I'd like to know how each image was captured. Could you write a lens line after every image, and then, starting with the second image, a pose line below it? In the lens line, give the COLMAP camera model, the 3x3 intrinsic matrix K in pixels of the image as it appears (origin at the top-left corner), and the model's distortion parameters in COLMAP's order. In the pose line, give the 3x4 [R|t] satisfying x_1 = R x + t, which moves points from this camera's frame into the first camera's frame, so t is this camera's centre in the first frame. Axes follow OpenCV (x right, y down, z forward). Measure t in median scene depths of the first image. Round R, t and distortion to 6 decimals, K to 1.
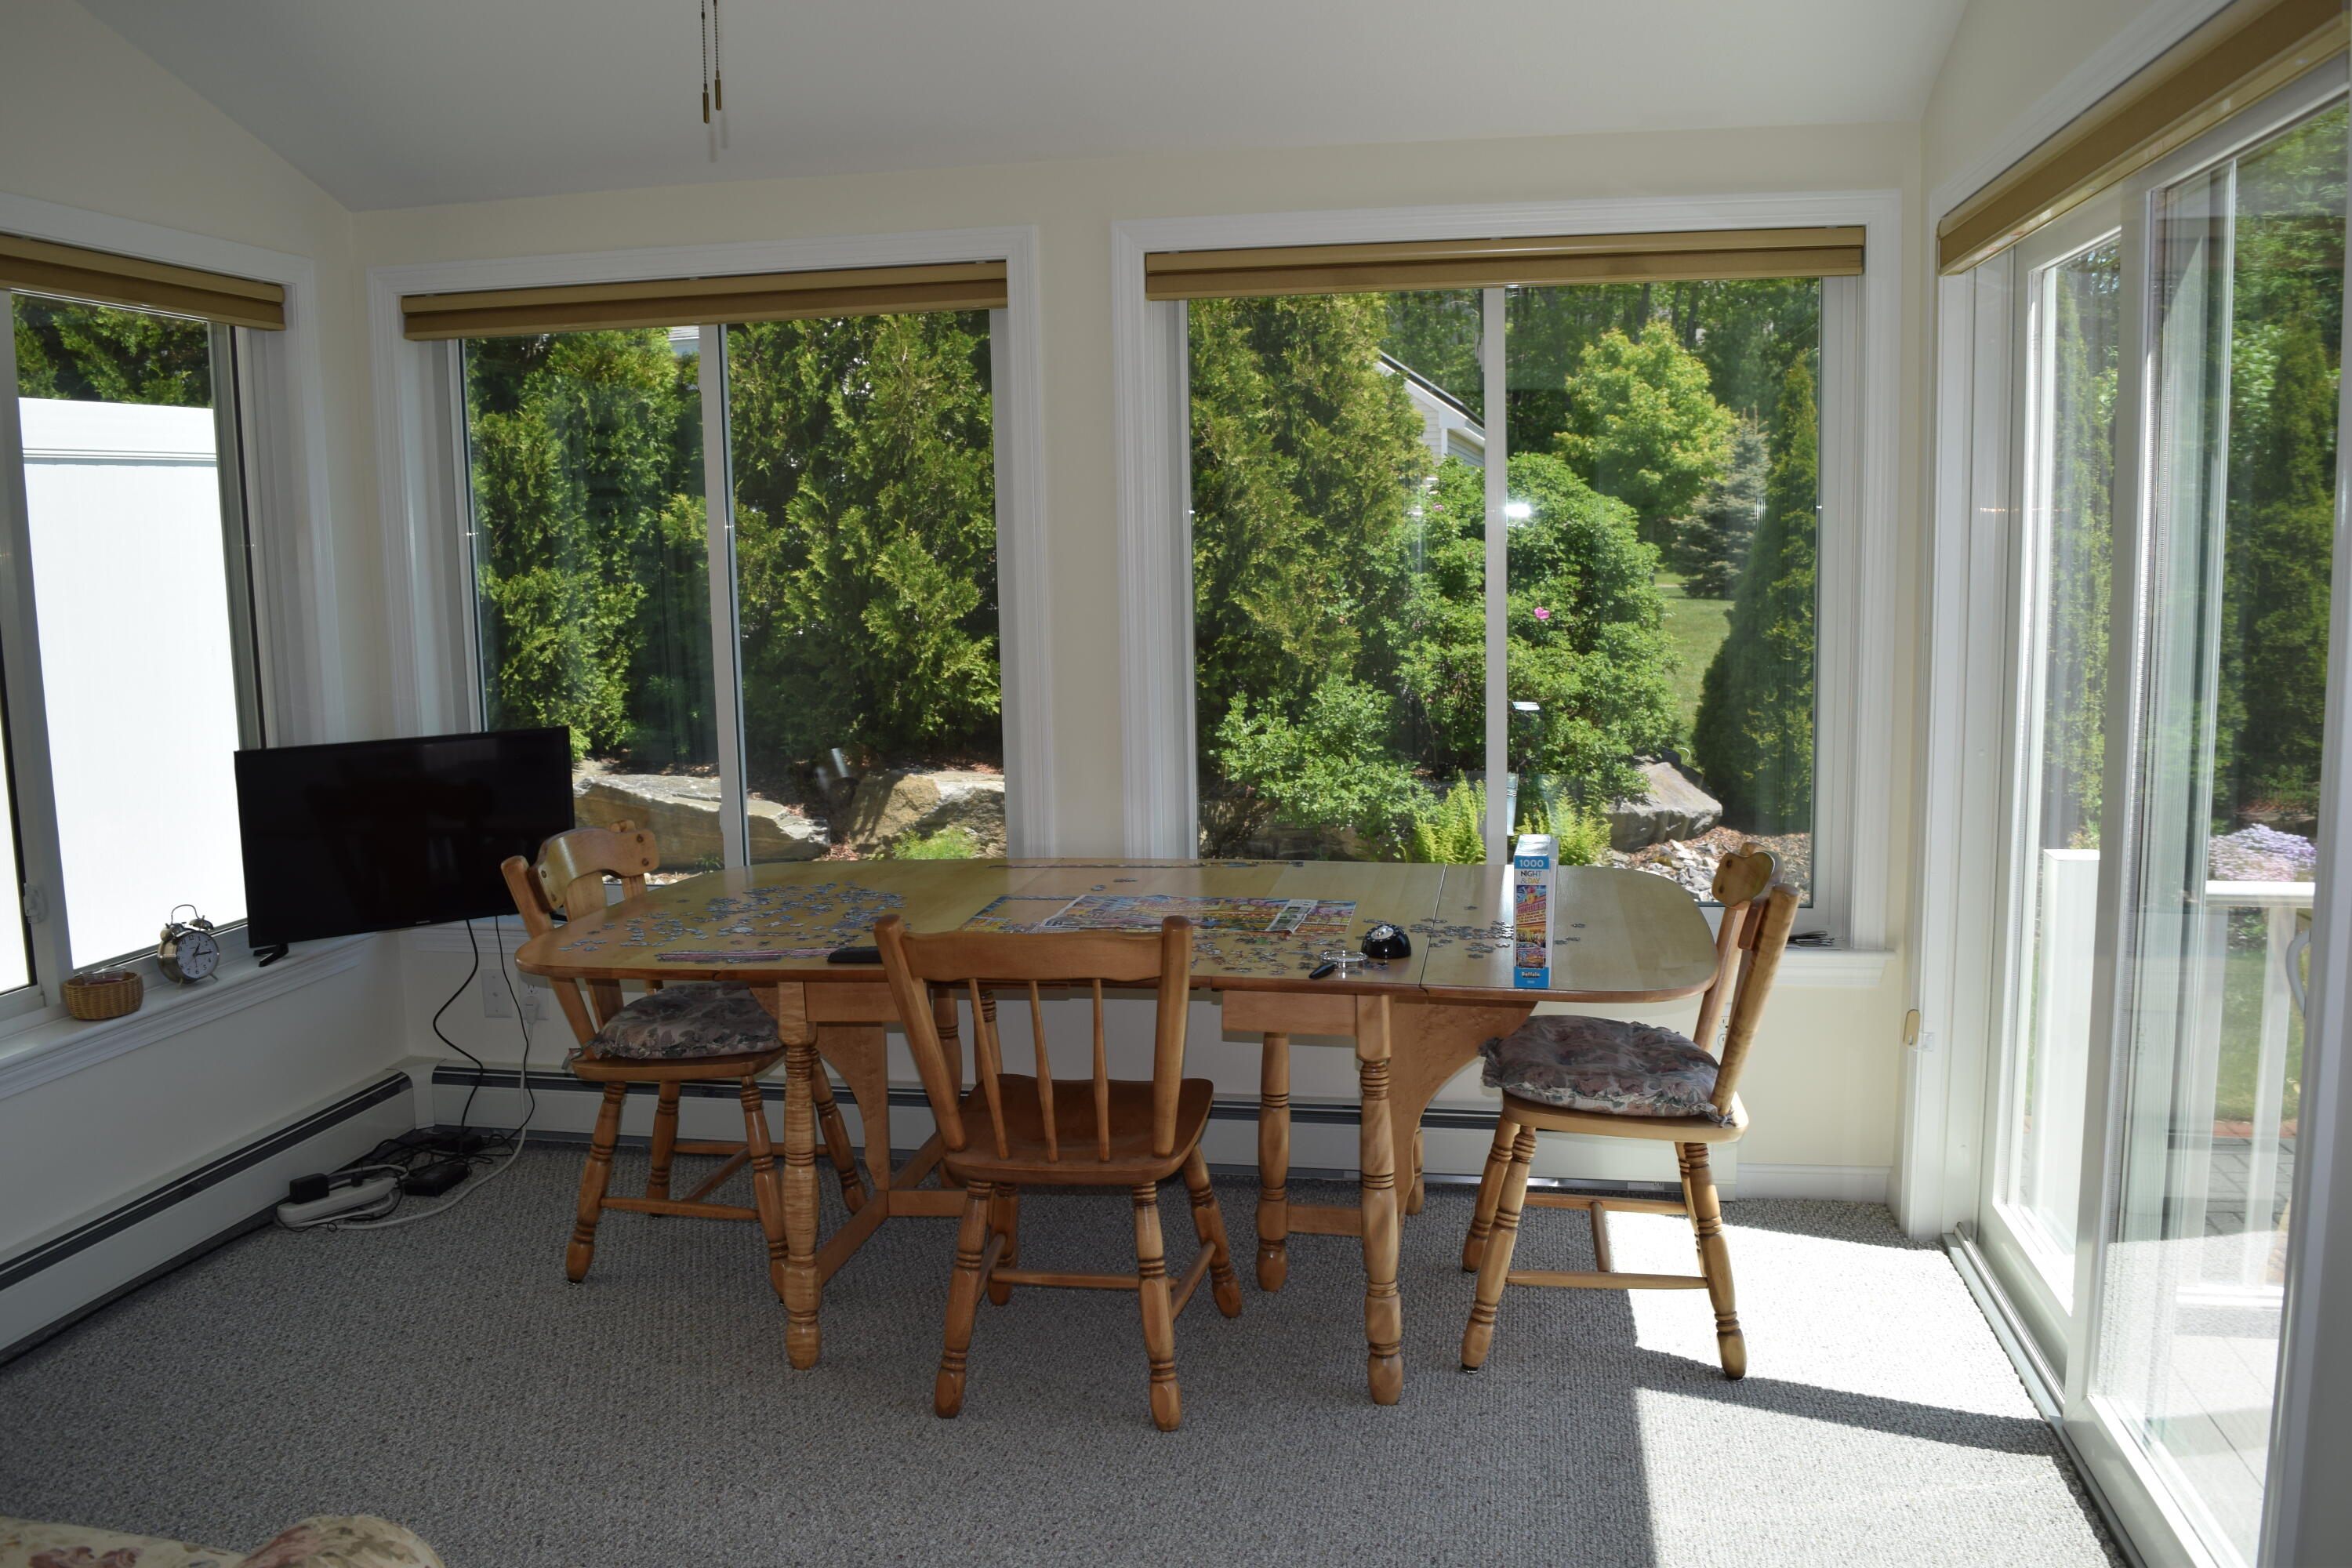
lens RADIAL K [[1847.4, 0, 1176.8], [0, 1847.4, 781.8], [0, 0, 1]] dist [-0.092226, 0.016407]
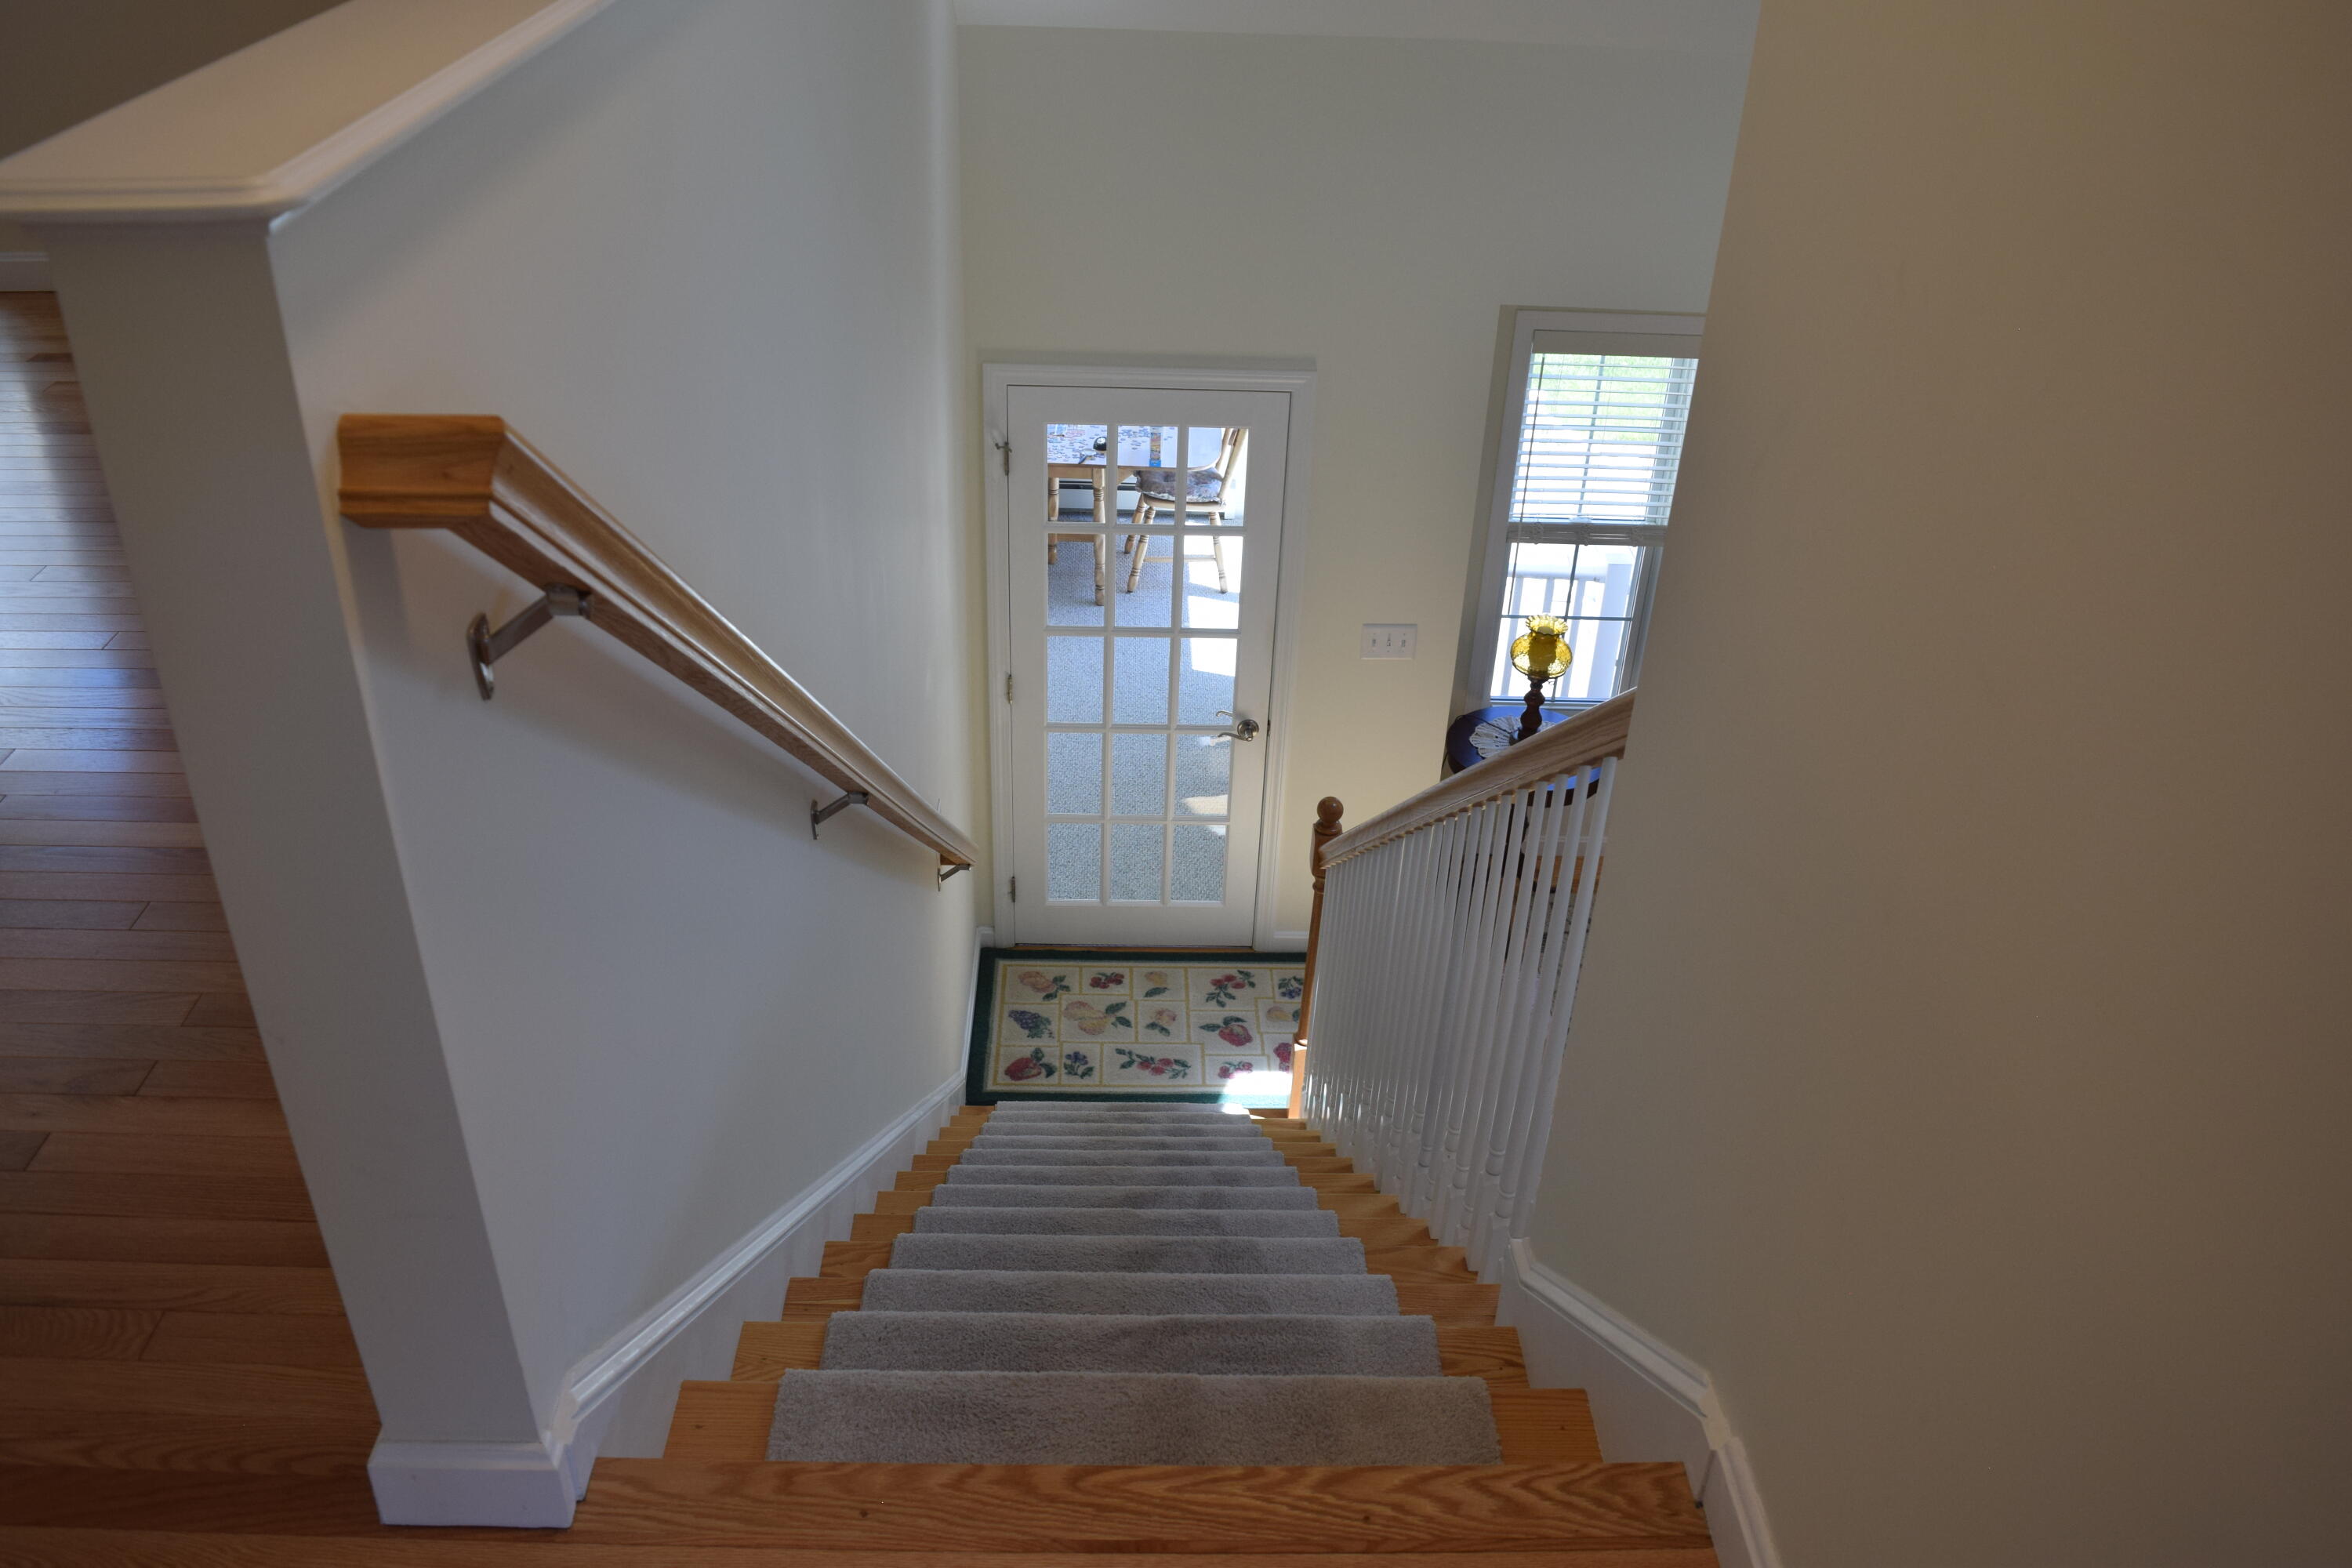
lens RADIAL K [[1847.4, 0, 1170.4], [0, 1847.4, 780.6], [0, 0, 1]] dist [-0.092226, 0.016407]
pose [[0.975035, -0.070329, 0.210619, -0.392600], [-0.029421, 0.899237, 0.436472, -0.648233], [-0.220093, -0.431772, 0.874718, -1.595733]]
